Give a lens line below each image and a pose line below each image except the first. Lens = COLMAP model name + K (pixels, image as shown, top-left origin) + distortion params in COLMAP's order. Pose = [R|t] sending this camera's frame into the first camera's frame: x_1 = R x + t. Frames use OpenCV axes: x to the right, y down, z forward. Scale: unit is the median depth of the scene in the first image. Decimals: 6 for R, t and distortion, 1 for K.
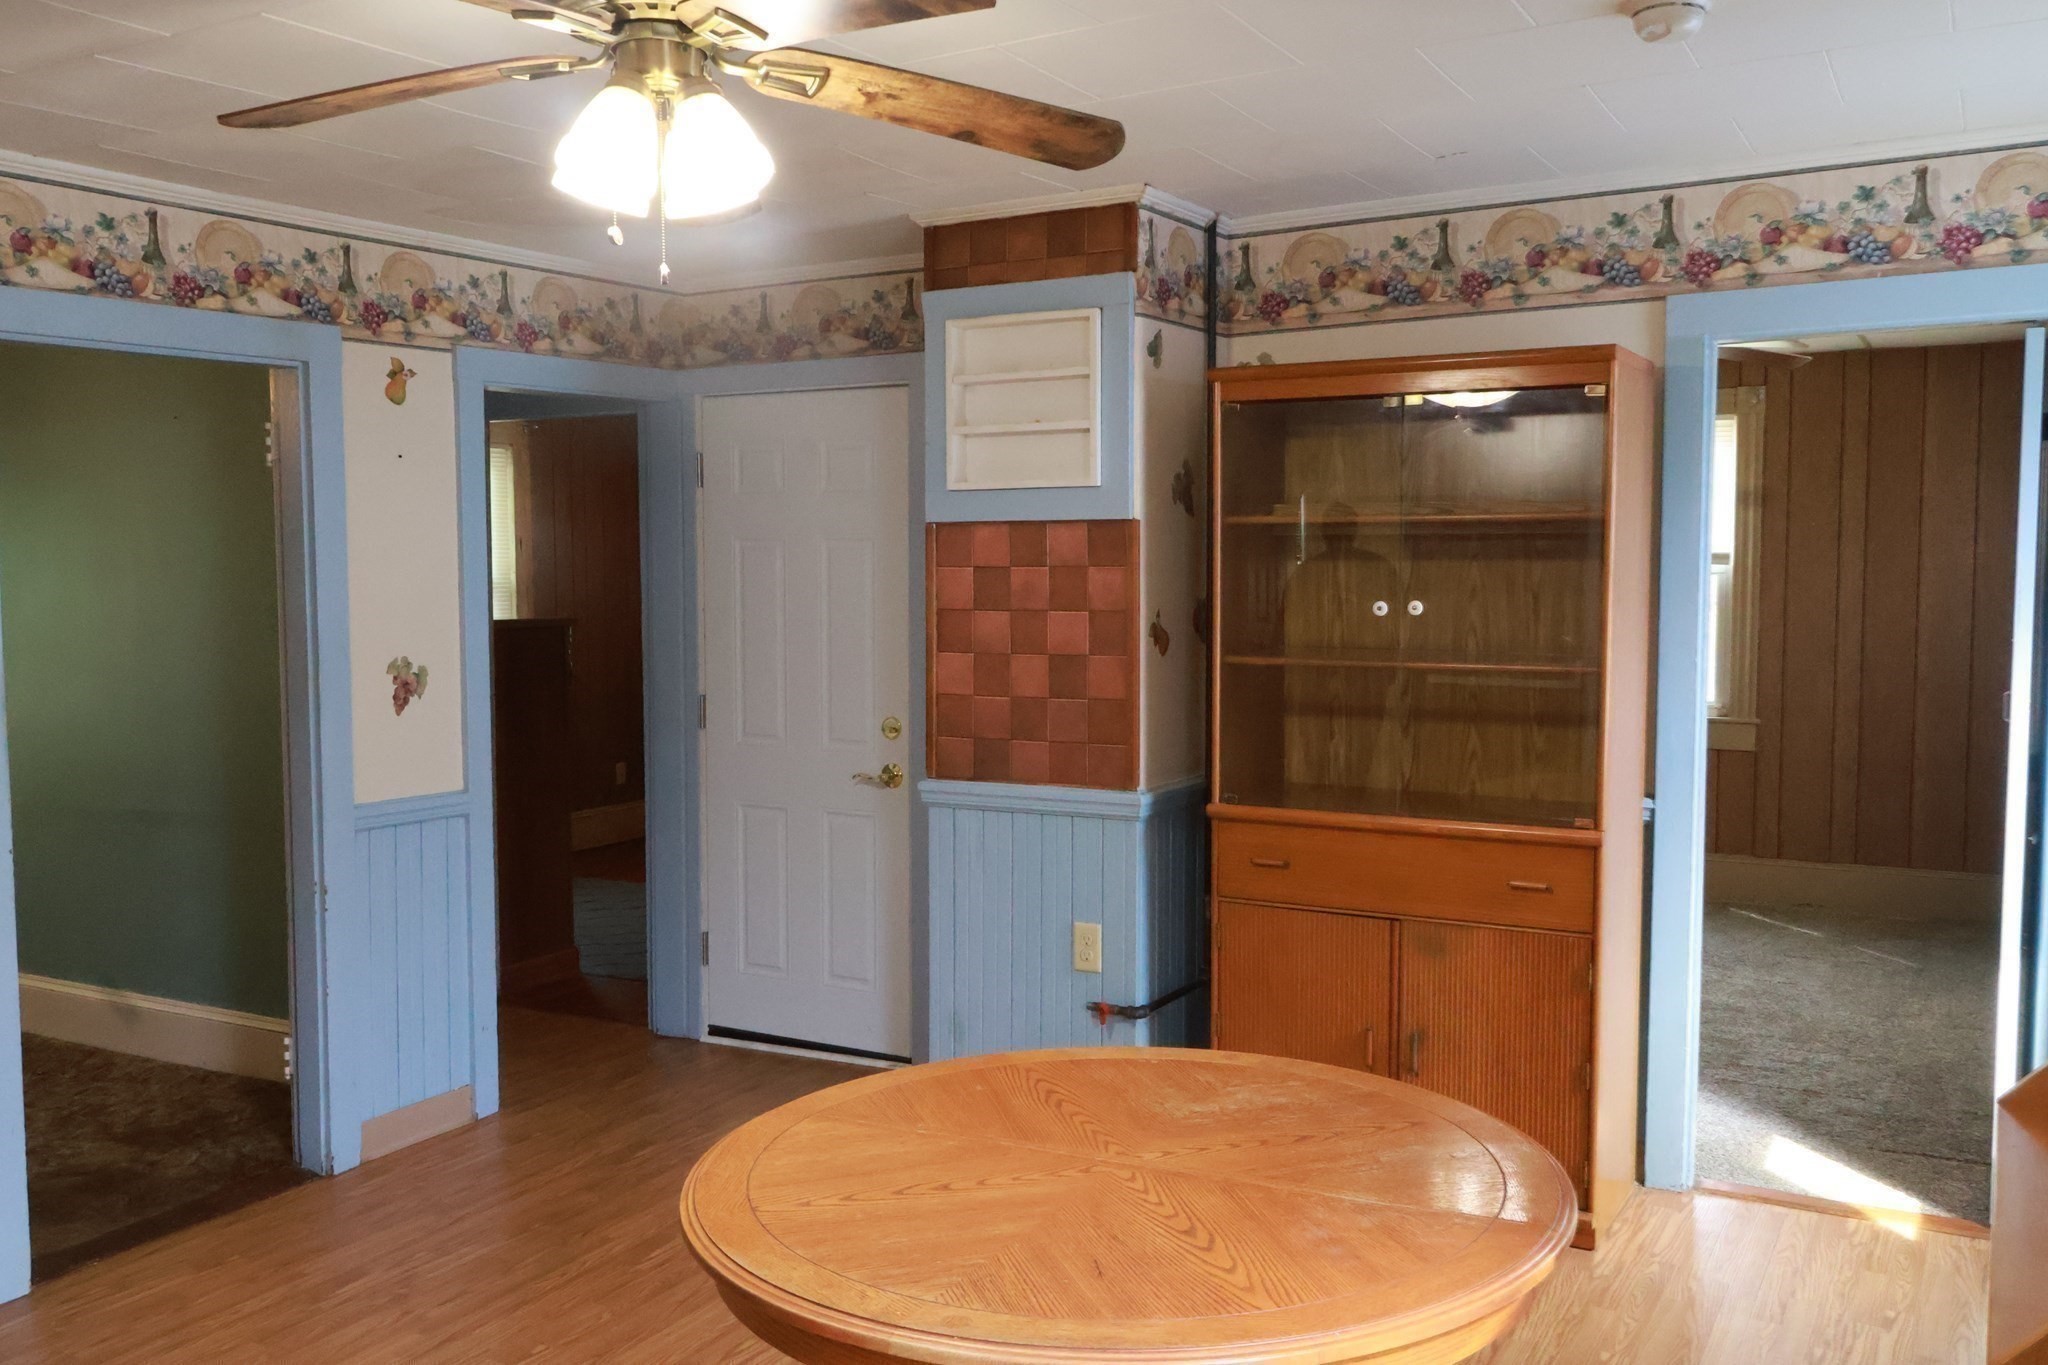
lens RADIAL K [[1772.9, 0, 1025.2], [0, 1772.9, 689.3], [0, 0, 1]] dist [0.011396, -0.013408]
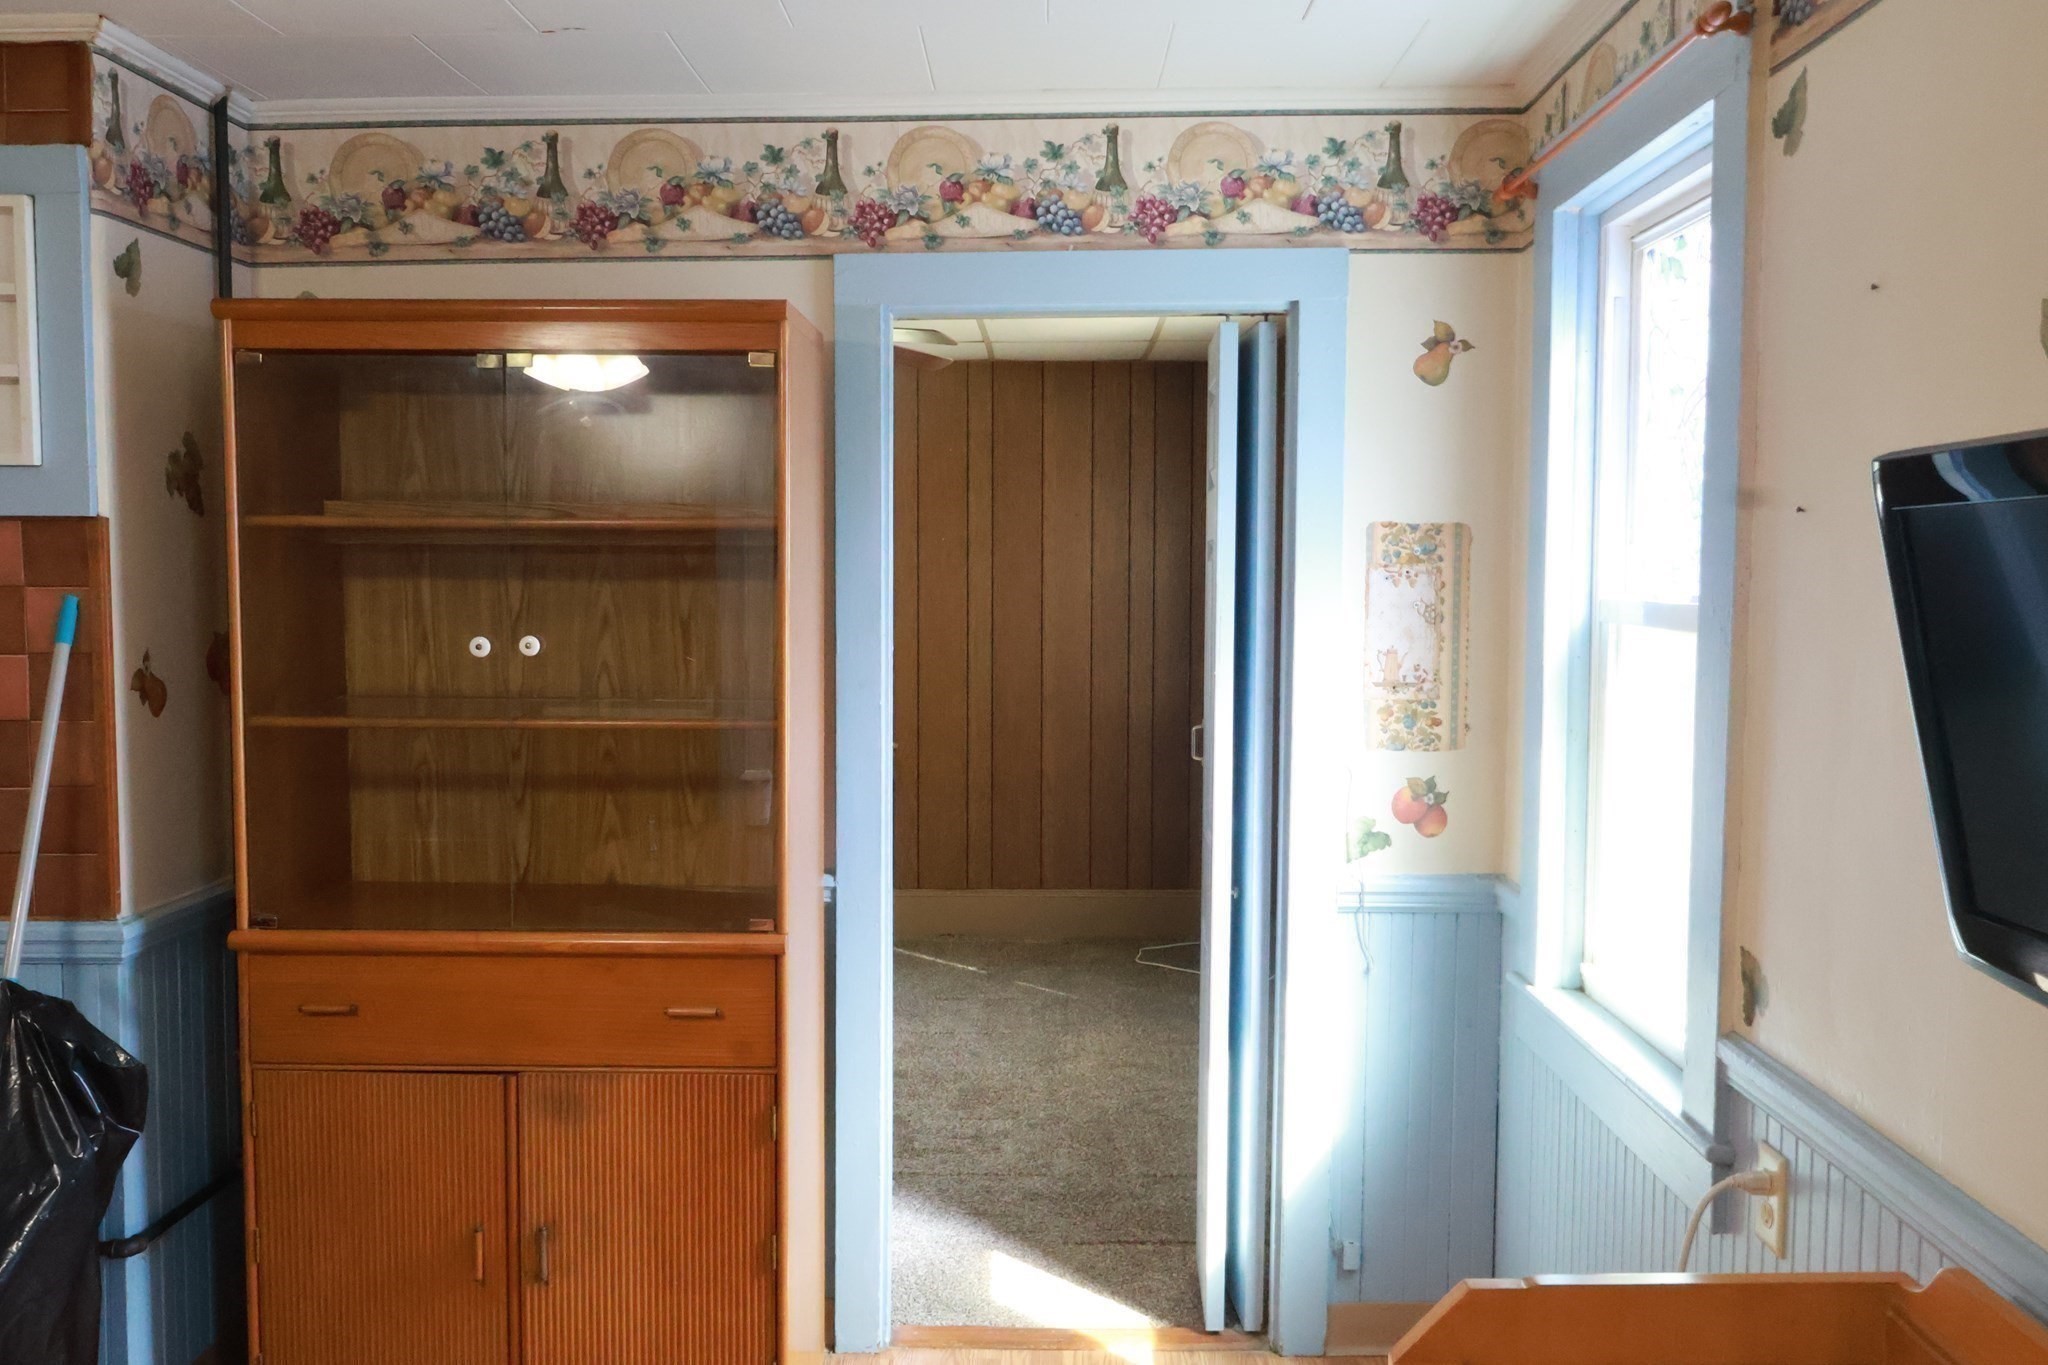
lens RADIAL K [[1772.9, 0, 1041.8], [0, 1772.9, 675.8], [0, 0, 1]] dist [0.011396, -0.013408]
pose [[0.878019, -0.022308, 0.478106, 0.050412], [0.029661, 0.999529, -0.007834, -0.019248], [-0.477706, 0.021059, 0.878267, 0.233201]]
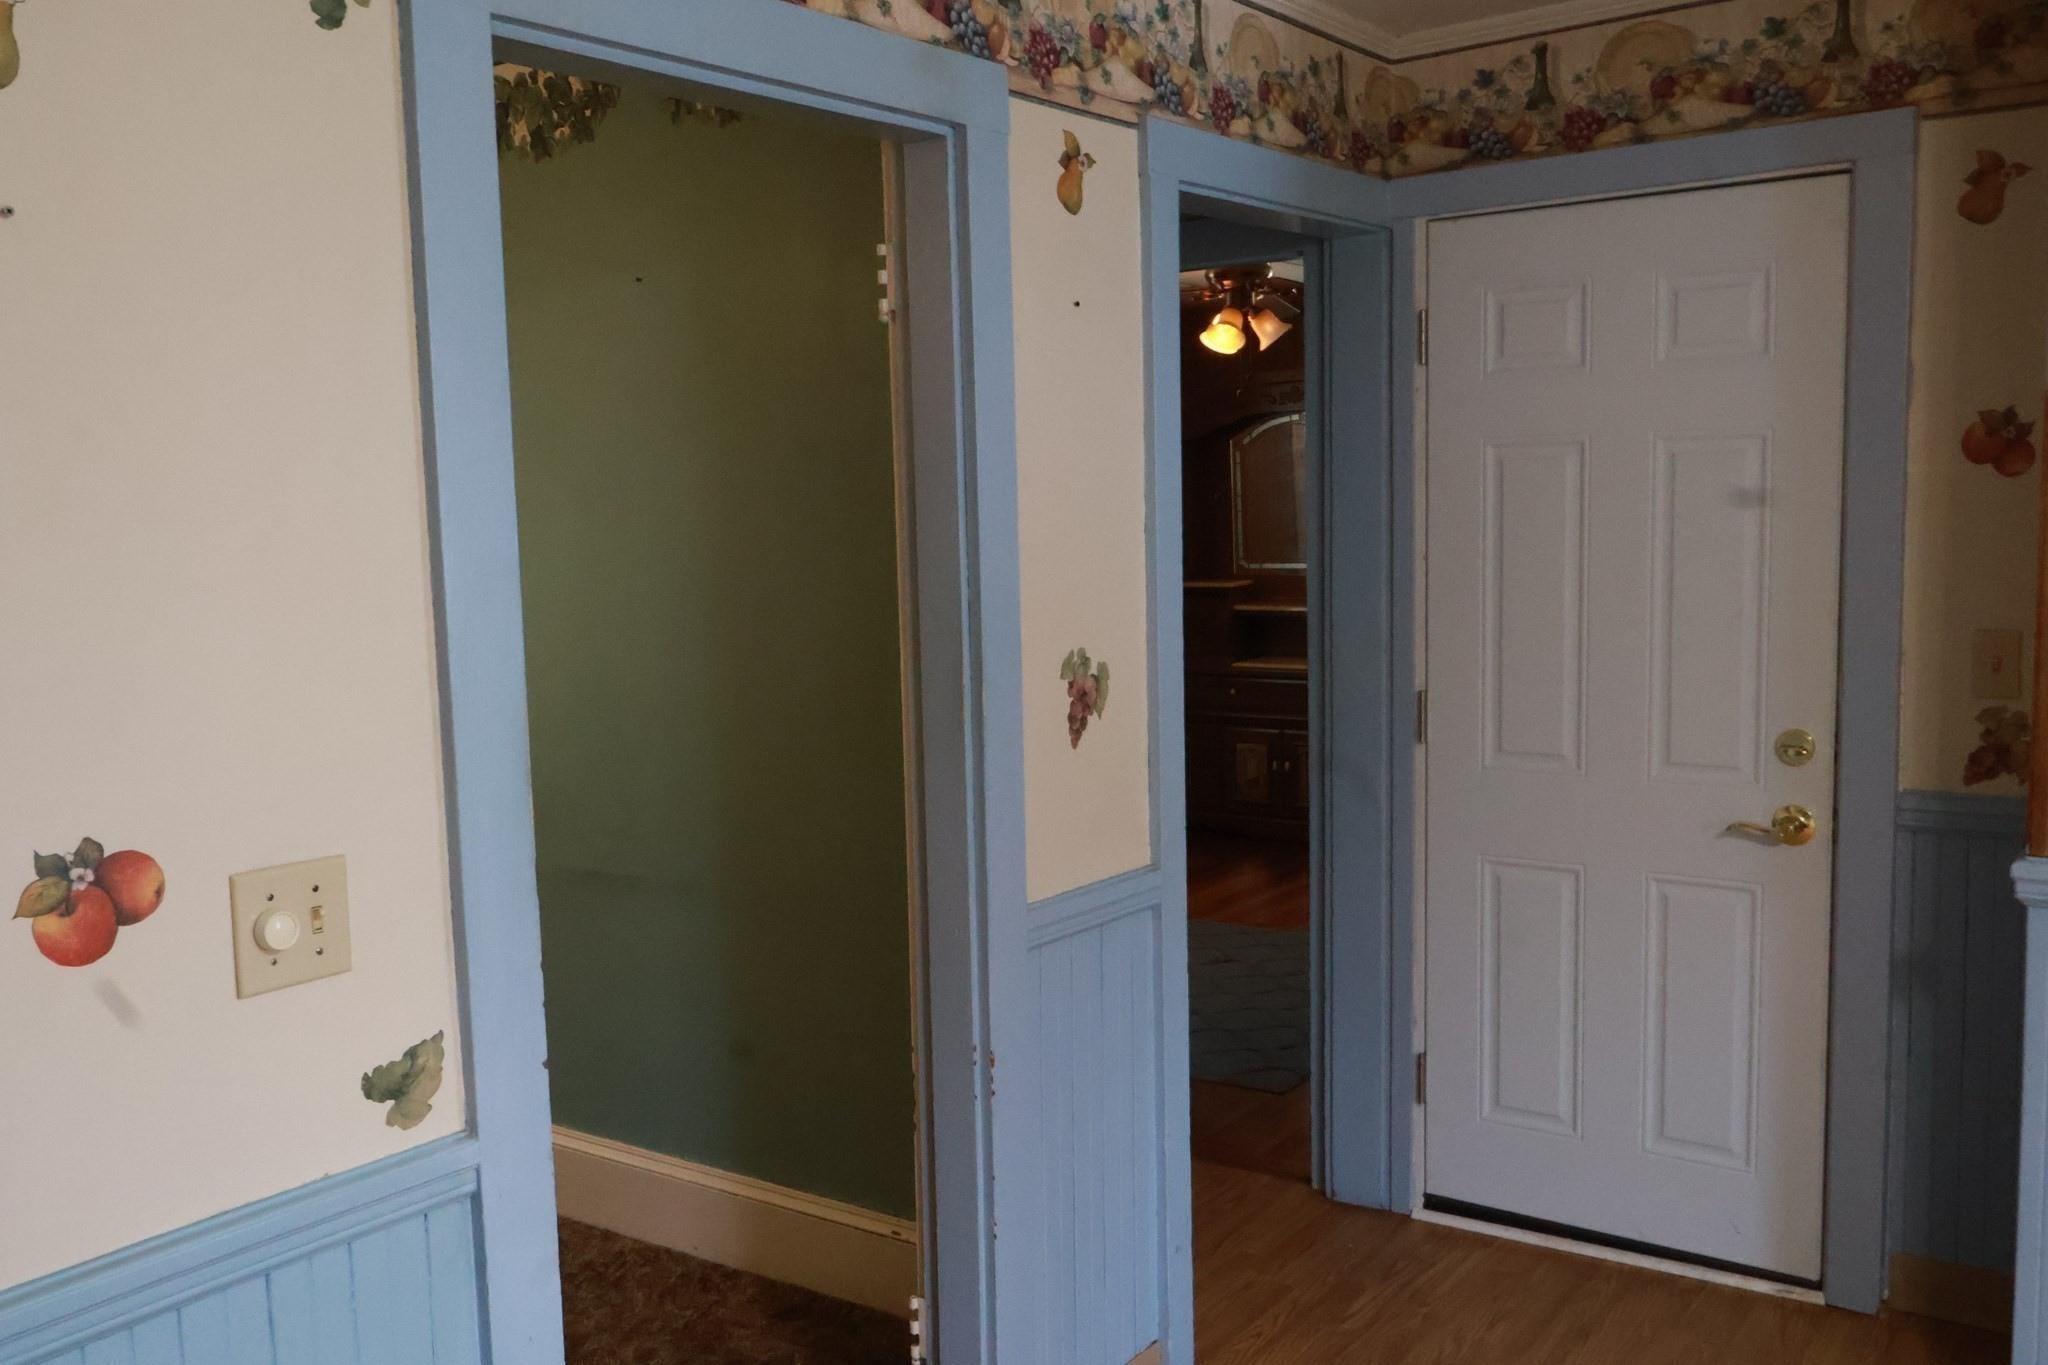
lens RADIAL K [[1772.9, 0, 1021.0], [0, 1772.9, 688.3], [0, 0, 1]] dist [0.011396, -0.013408]
pose [[0.993191, -0.010165, -0.116053, -0.314317], [0.014211, 0.999318, 0.034088, -0.026517], [0.115627, -0.035506, 0.992658, 0.431304]]
